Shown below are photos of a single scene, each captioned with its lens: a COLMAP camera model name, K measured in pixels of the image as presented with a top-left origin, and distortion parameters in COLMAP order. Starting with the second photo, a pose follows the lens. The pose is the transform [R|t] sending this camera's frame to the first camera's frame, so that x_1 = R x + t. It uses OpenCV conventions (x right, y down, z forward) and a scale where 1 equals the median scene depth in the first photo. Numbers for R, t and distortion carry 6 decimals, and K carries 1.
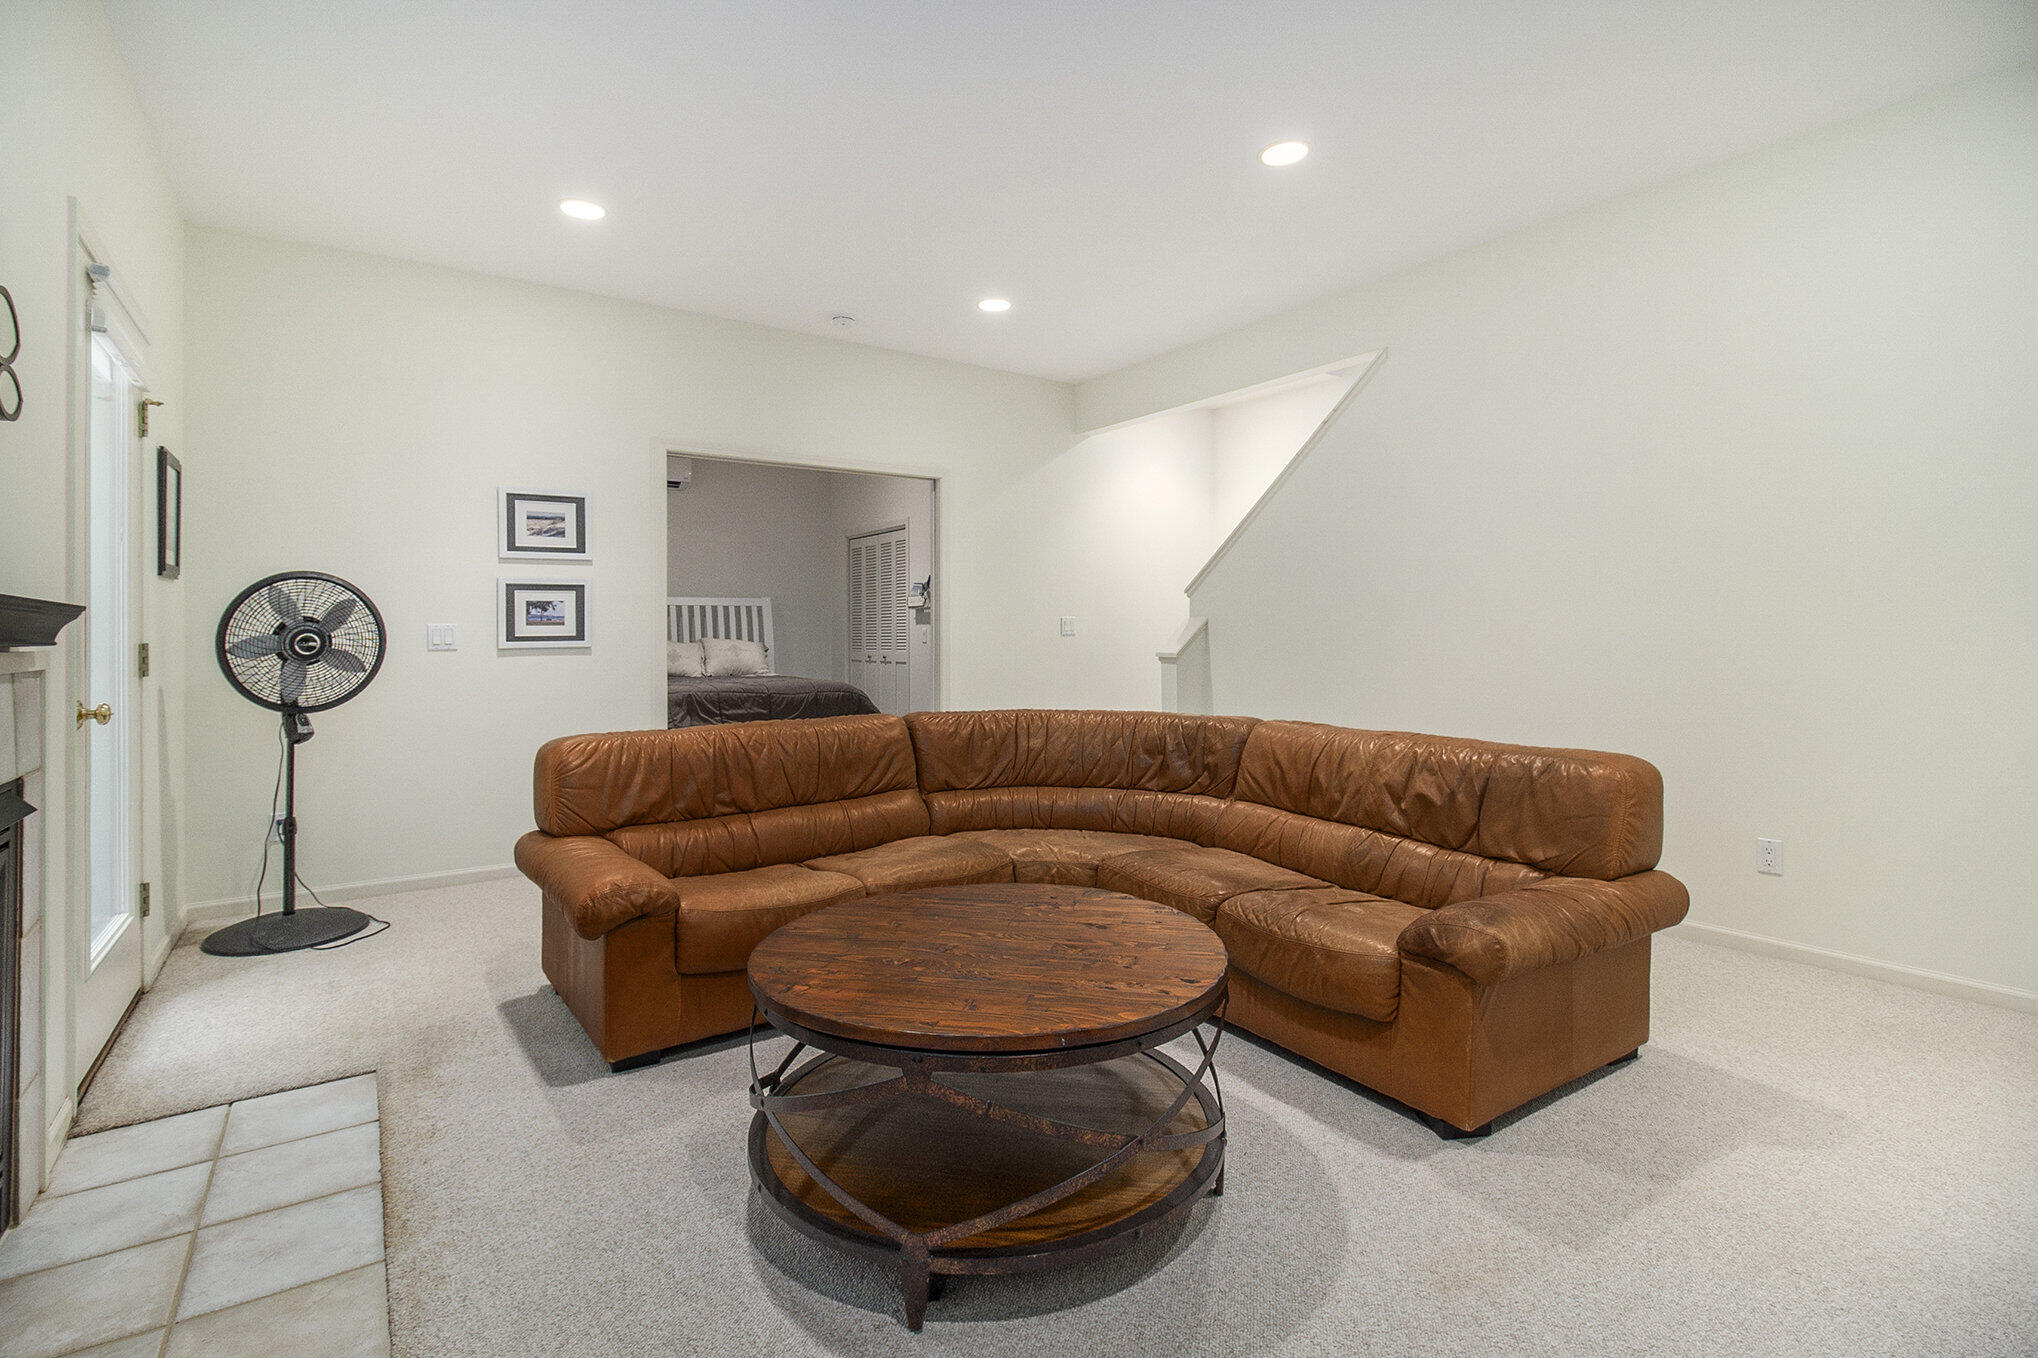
lens RADIAL K [[945.5, 0, 1021.3], [0, 945.5, 638.8], [0, 0, 1]] dist [0.015776, -0.017422]
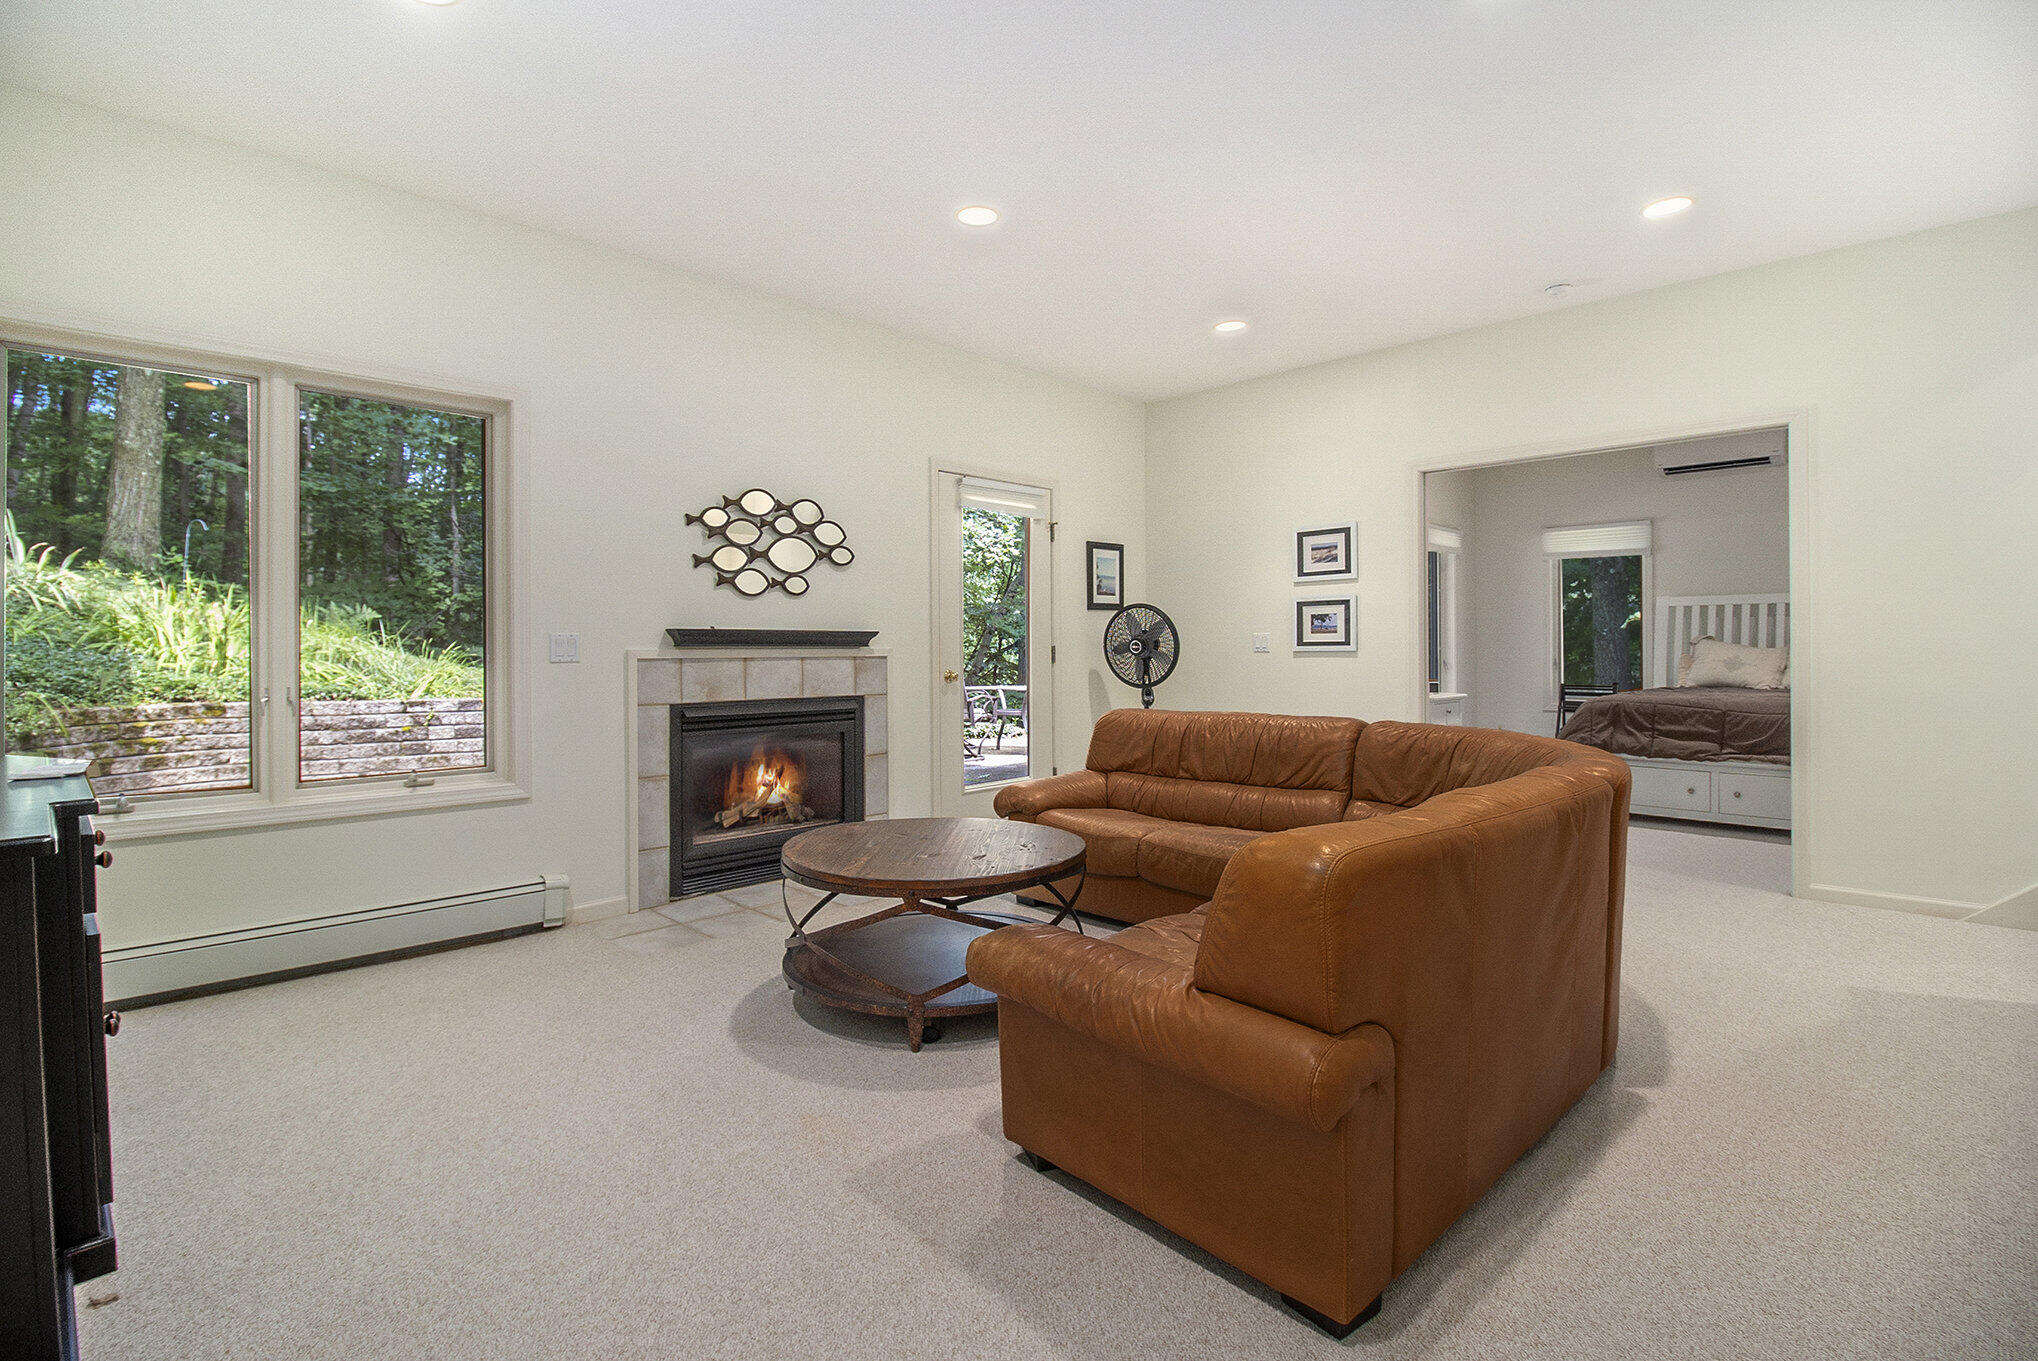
lens RADIAL K [[945.5, 0, 1021.3], [0, 945.5, 640.3], [0, 0, 1]] dist [0.015776, -0.017422]
pose [[0.193188, 0.000215, -0.981162, 0.666259], [-0.000157, 1.000000, 0.000188, -0.005071], [0.981162, 0.000117, 0.193188, 0.371111]]
